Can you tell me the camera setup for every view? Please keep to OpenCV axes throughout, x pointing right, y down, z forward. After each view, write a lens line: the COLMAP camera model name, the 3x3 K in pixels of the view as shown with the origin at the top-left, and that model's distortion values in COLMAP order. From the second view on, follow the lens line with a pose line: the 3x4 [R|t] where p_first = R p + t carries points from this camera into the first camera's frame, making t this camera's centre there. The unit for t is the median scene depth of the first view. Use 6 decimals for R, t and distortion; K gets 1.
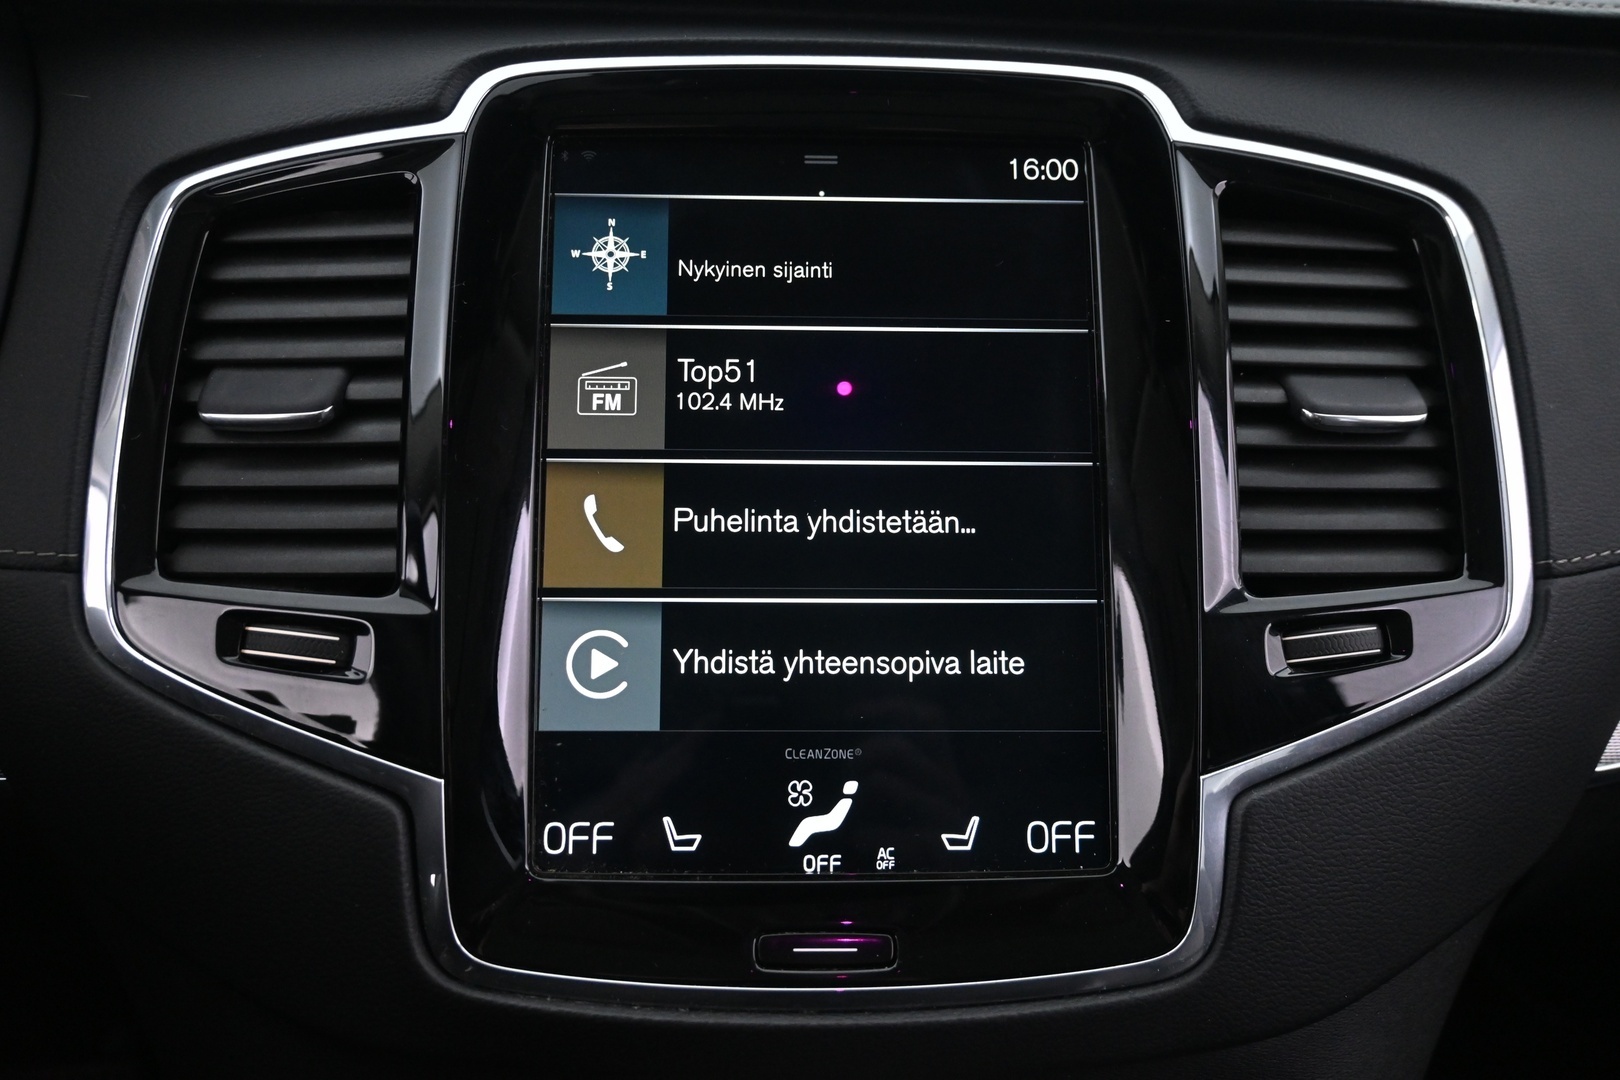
lens RADIAL K [[1466.6, 0, 809.1], [0, 1466.6, 535.0], [0, 0, 1]] dist [0.006817, 0.002676]
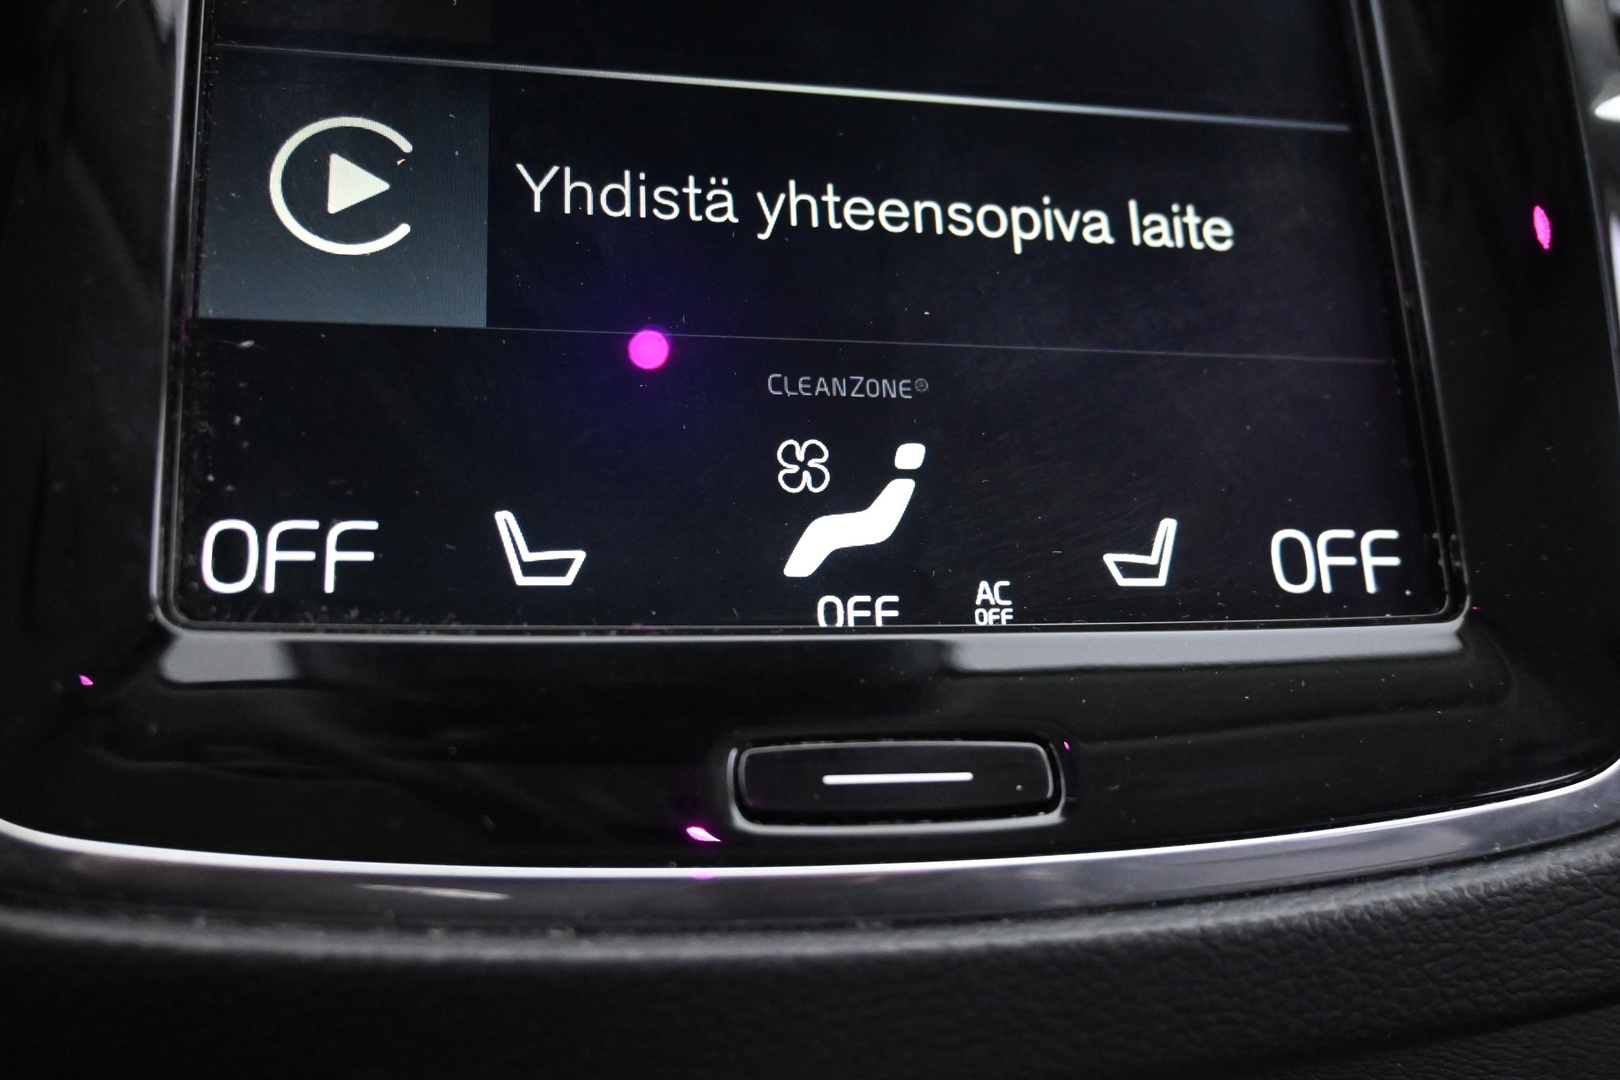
lens RADIAL K [[1466.6, 0, 811.8], [0, 1466.6, 543.8], [0, 0, 1]] dist [0.006817, 0.002676]
pose [[0.985533, -0.002753, 0.169463, -0.080114], [0.021698, 0.993690, -0.110045, 0.248811], [-0.168090, 0.112130, 0.979373, 0.555057]]
